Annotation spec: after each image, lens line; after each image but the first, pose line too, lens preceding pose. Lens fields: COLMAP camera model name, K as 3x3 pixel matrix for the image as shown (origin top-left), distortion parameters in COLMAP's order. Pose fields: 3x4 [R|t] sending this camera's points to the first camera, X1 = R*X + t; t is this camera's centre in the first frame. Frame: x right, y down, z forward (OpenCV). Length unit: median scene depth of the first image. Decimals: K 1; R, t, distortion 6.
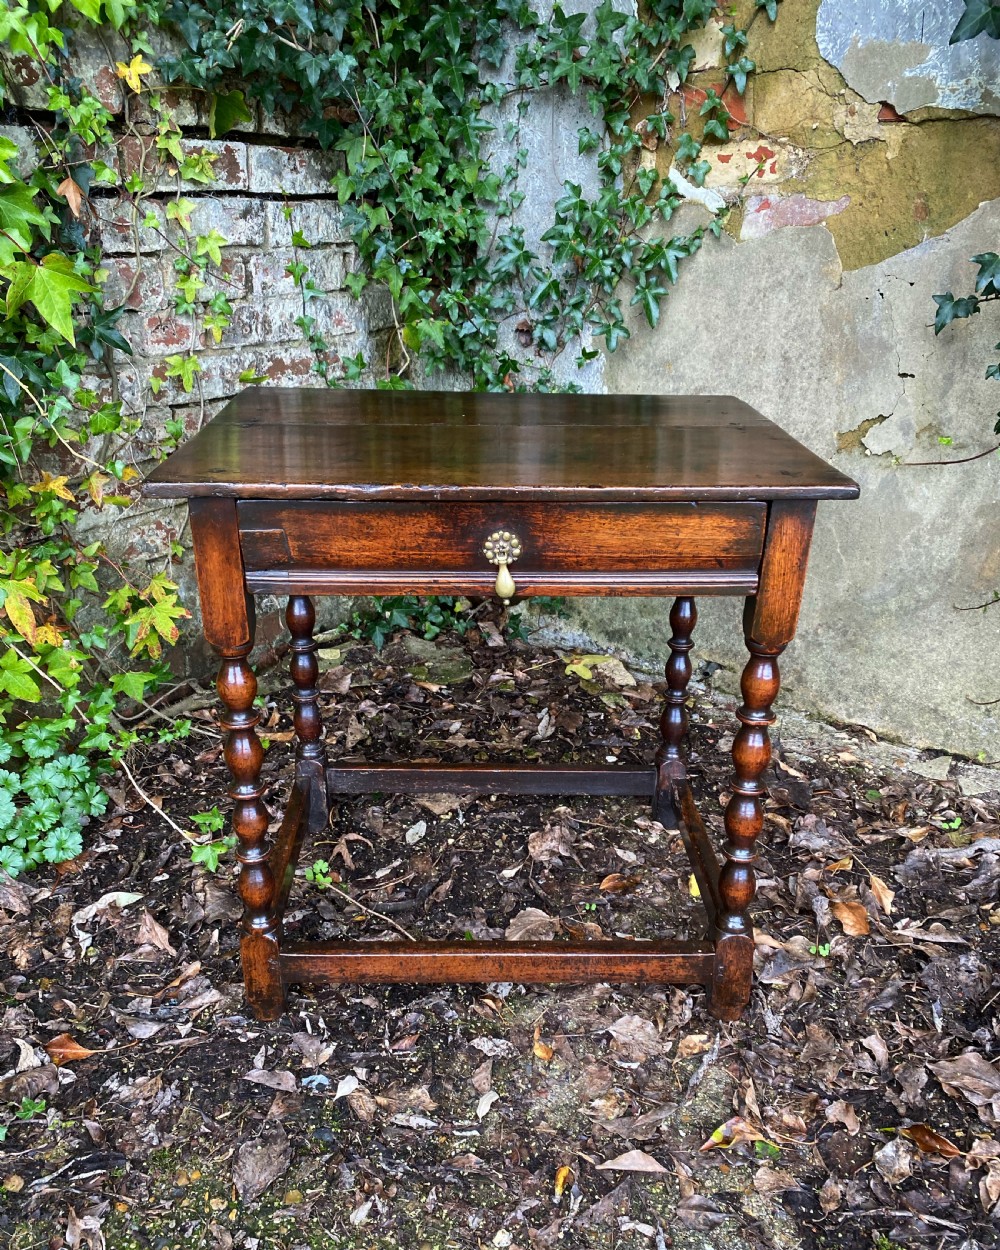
lens RADIAL K [[996.4, 0, 497.8], [0, 996.4, 657.9], [0, 0, 1]] dist [0.006420, 0.004715]
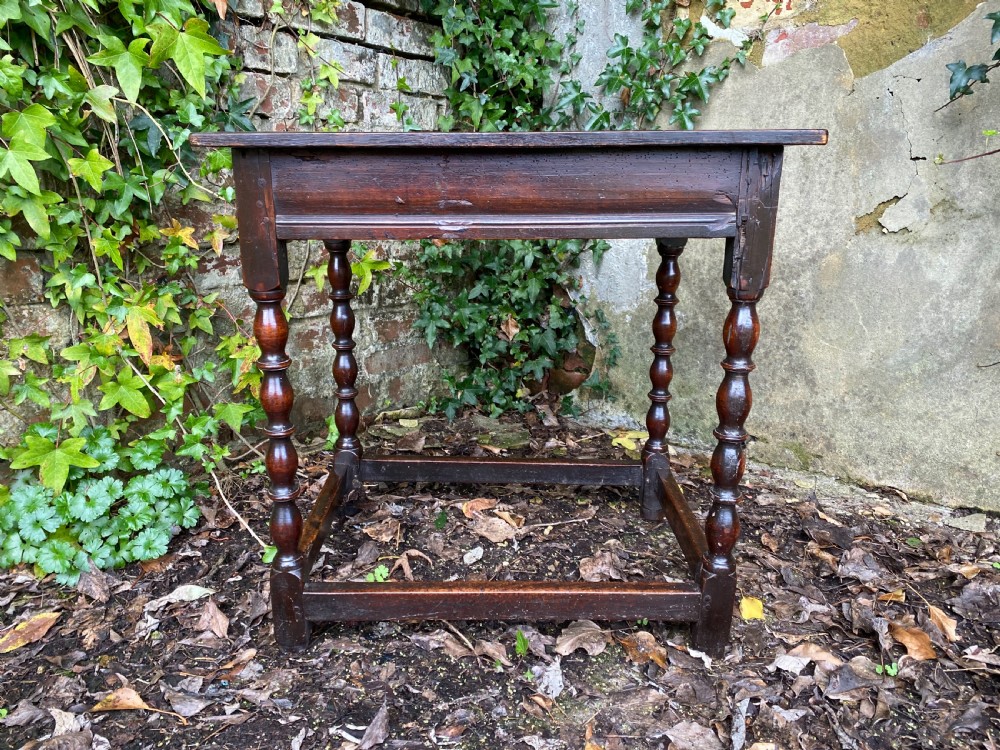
lens RADIAL K [[751.6, 0, 493.4], [0, 751.6, 369.4], [0, 0, 1]] dist [0.006590, 0.004565]
pose [[0.996641, 0.019684, -0.079488, -0.001024], [-0.035444, 0.978737, -0.202032, 0.150008], [0.073821, 0.204171, 0.976148, 0.182295]]
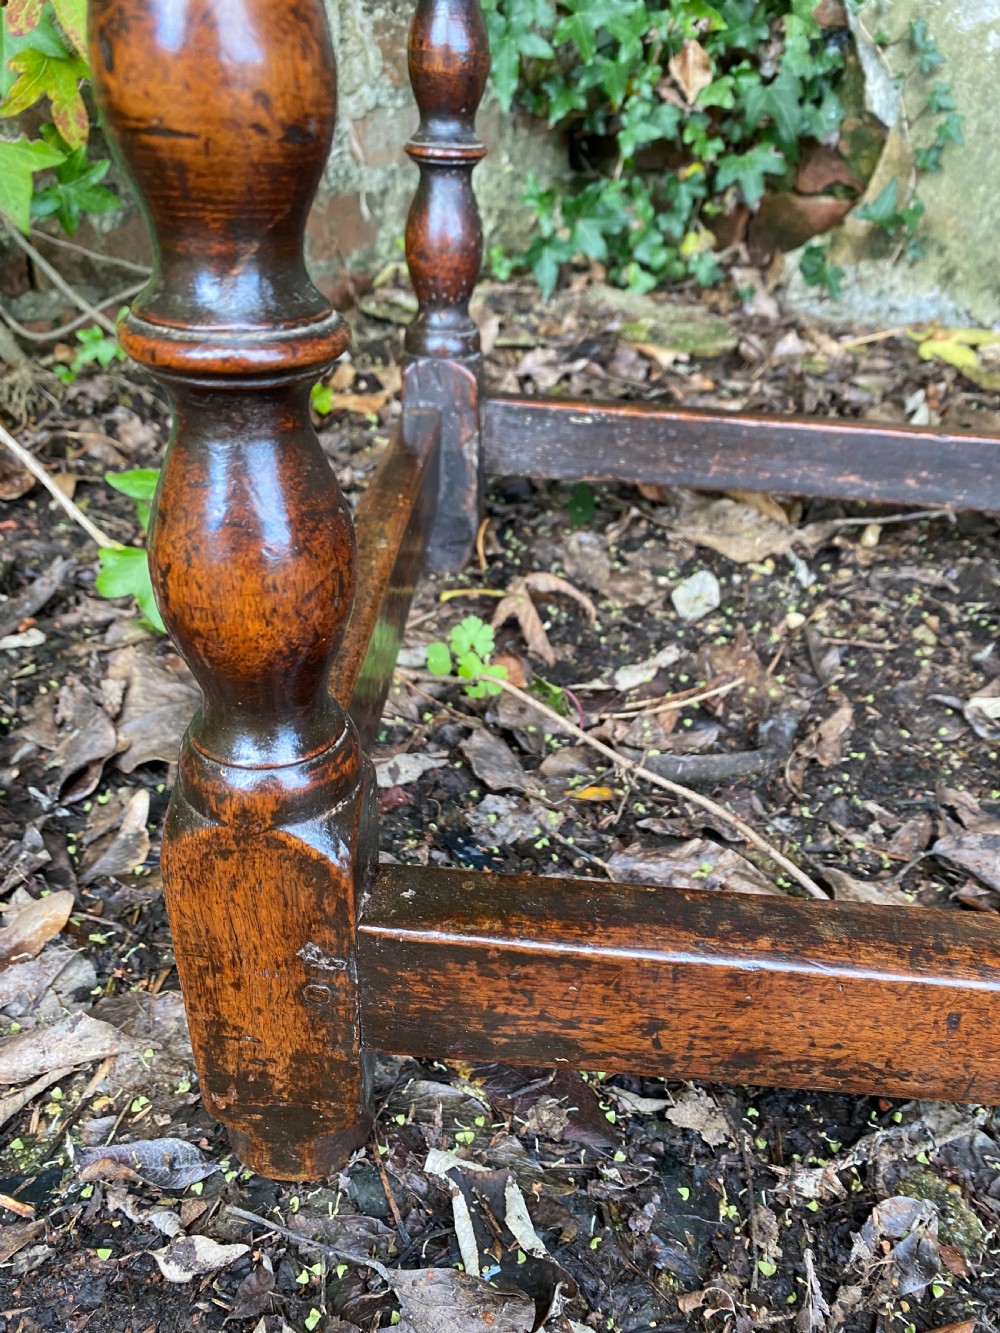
lens RADIAL K [[1018.4, 0, 500.0], [0, 1018.4, 666.5], [0, 0, 1]] dist [0.058937, -0.085529]
pose [[0.996066, 0.075013, -0.047185, -0.144735], [-0.069246, 0.991086, 0.113815, 0.171626], [0.055302, -0.110100, 0.992381, 0.627540]]
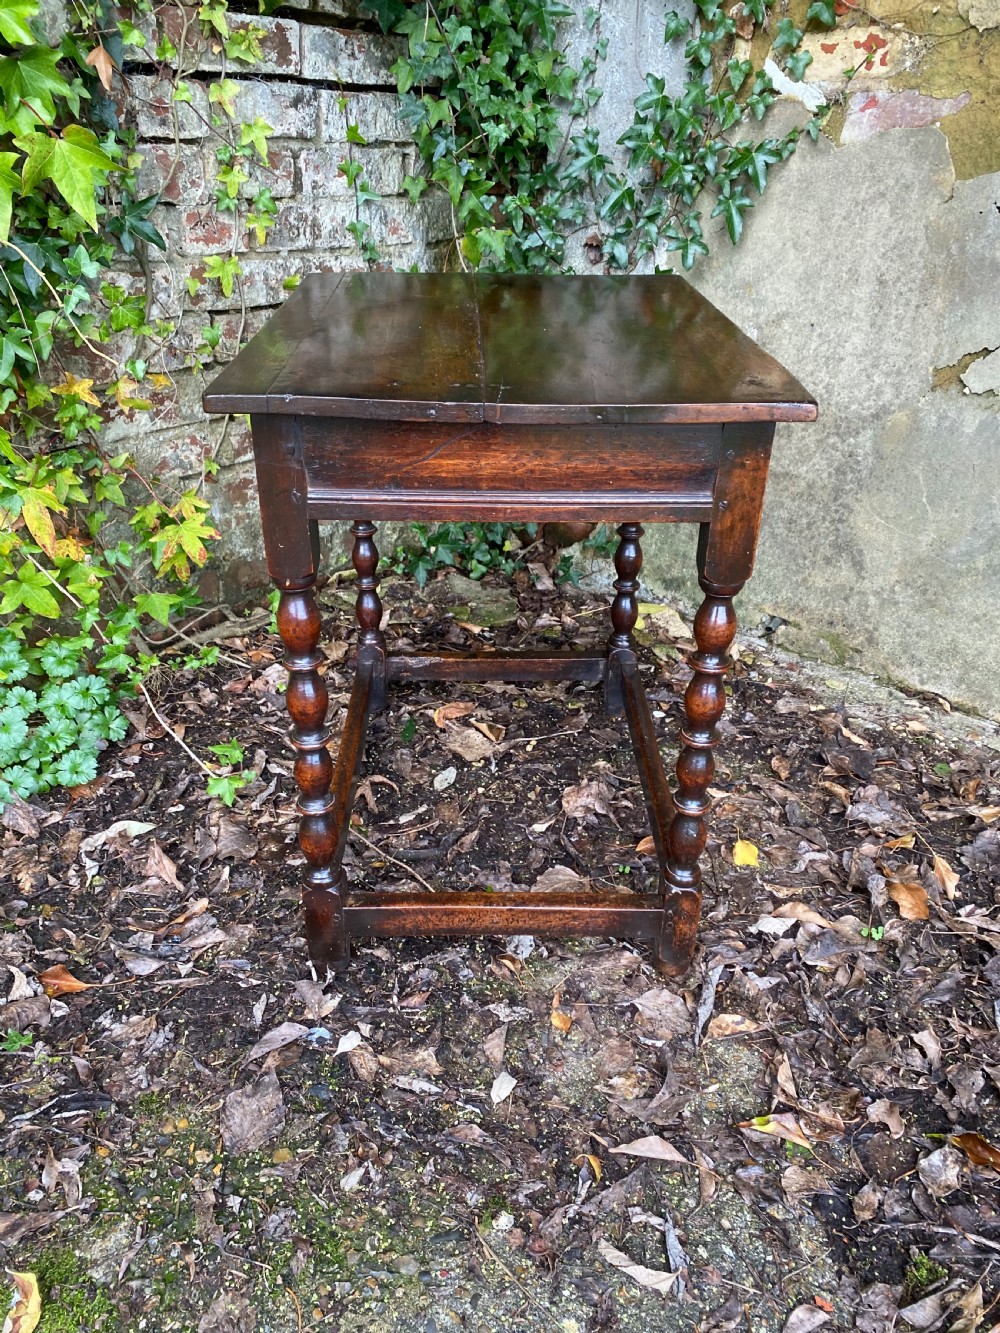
lens RADIAL K [[997.3, 0, 500.0], [0, 997.3, 666.5], [0, 0, 1]] dist [0.007460, 0.001153]
pose [[0.996916, 0.055569, -0.055410, 0.017032], [-0.052240, 0.996842, 0.059815, 0.010795], [0.058559, -0.056736, 0.996670, 0.070731]]
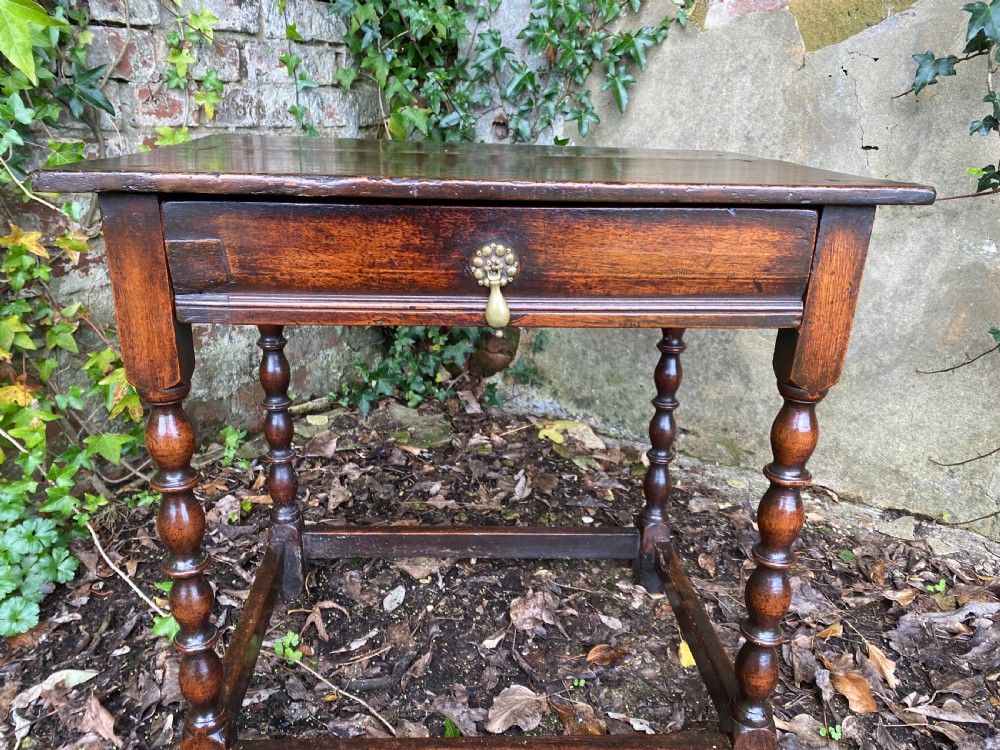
lens RADIAL K [[753.0, 0, 490.6], [0, 753.0, 379.0], [0, 0, 1]] dist [0.001889, 0.005160]
pose [[0.999559, 0.002002, 0.029617, -0.010710], [0.000194, 0.997263, -0.073940, 0.016726], [-0.029684, 0.073913, 0.996823, 0.255874]]
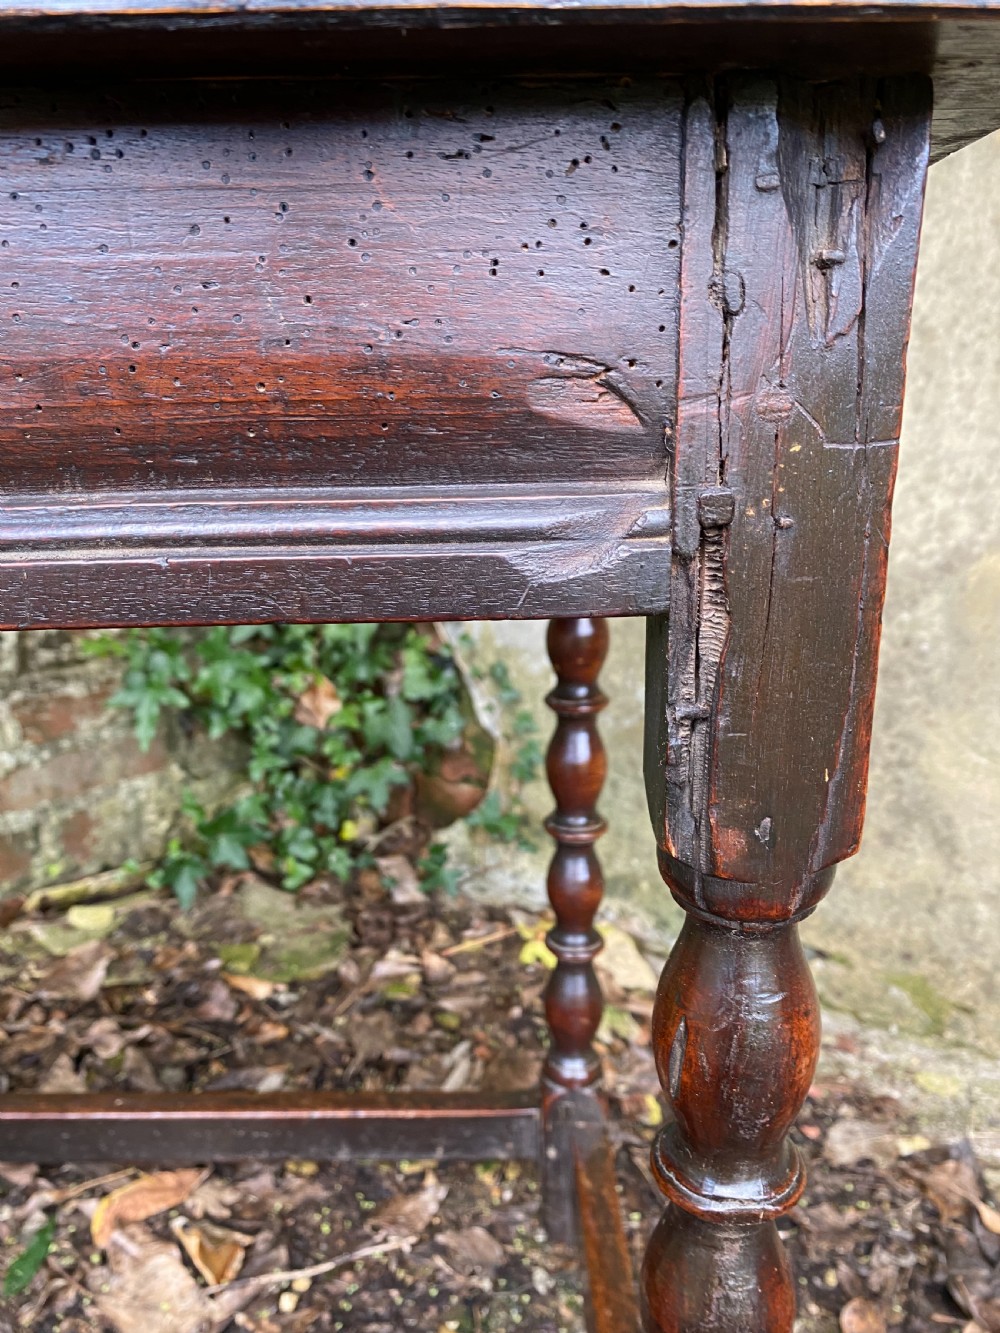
lens RADIAL K [[1029.5, 0, 505.2], [0, 1029.5, 666.3], [0, 0, 1]] dist [-0.009009, -0.002127]
pose [[0.998817, -0.001596, -0.048598, 0.117537], [-0.008555, 0.978098, -0.207969, -0.031586], [0.047865, 0.208139, 0.976927, 0.591003]]
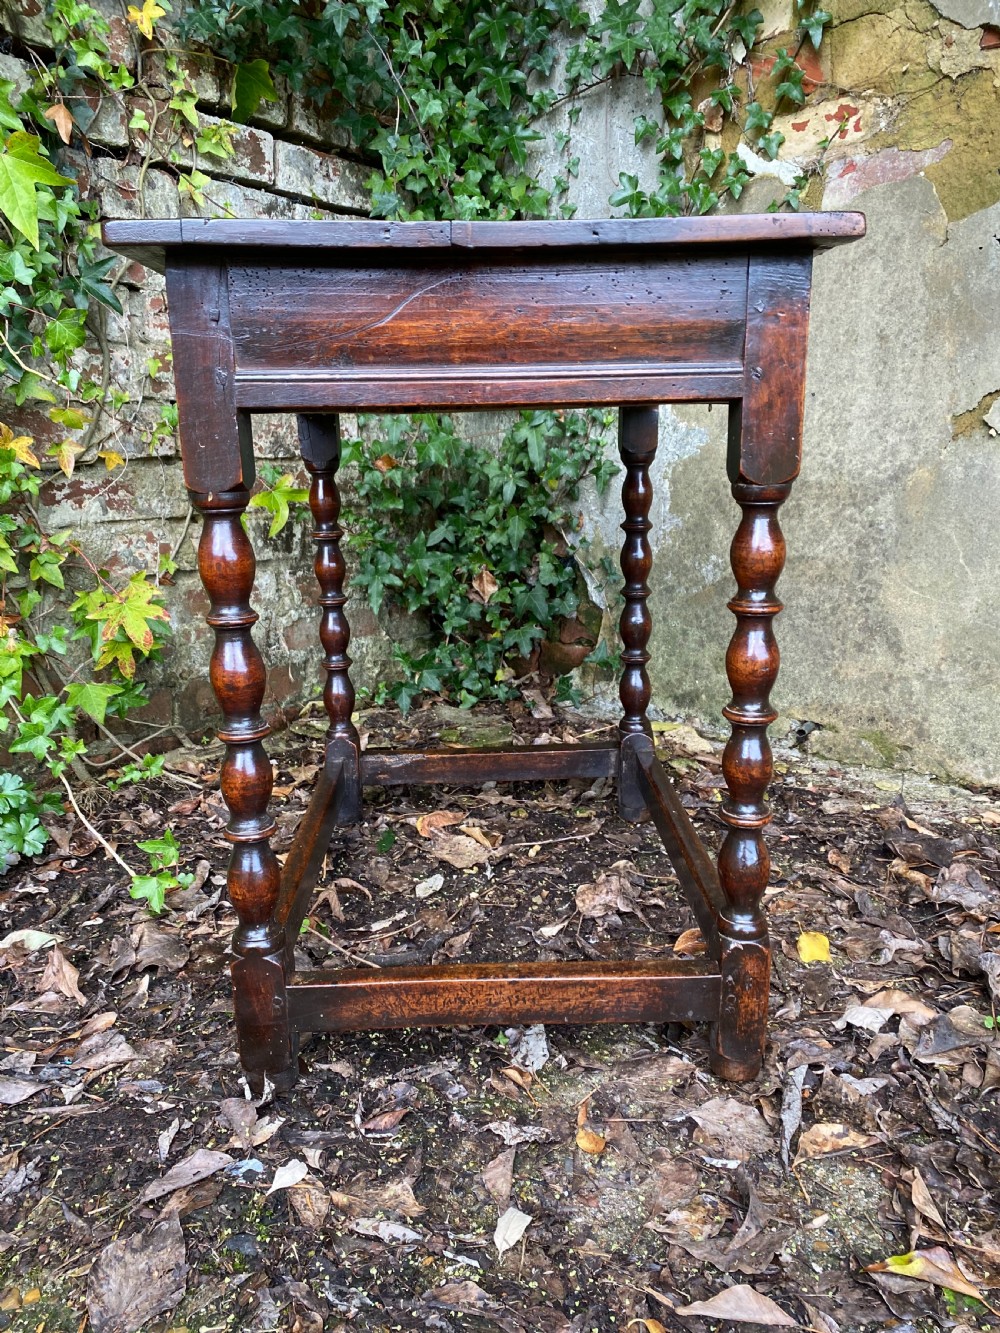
lens RADIAL K [[1003.7, 0, 494.7], [0, 1003.7, 676.9], [0, 0, 1]] dist [0.001889, 0.005160]
pose [[0.997783, 0.004483, -0.066393, 0.019271], [-0.017537, 0.980171, -0.197375, 0.178090], [0.064192, 0.198102, 0.978077, 0.225211]]
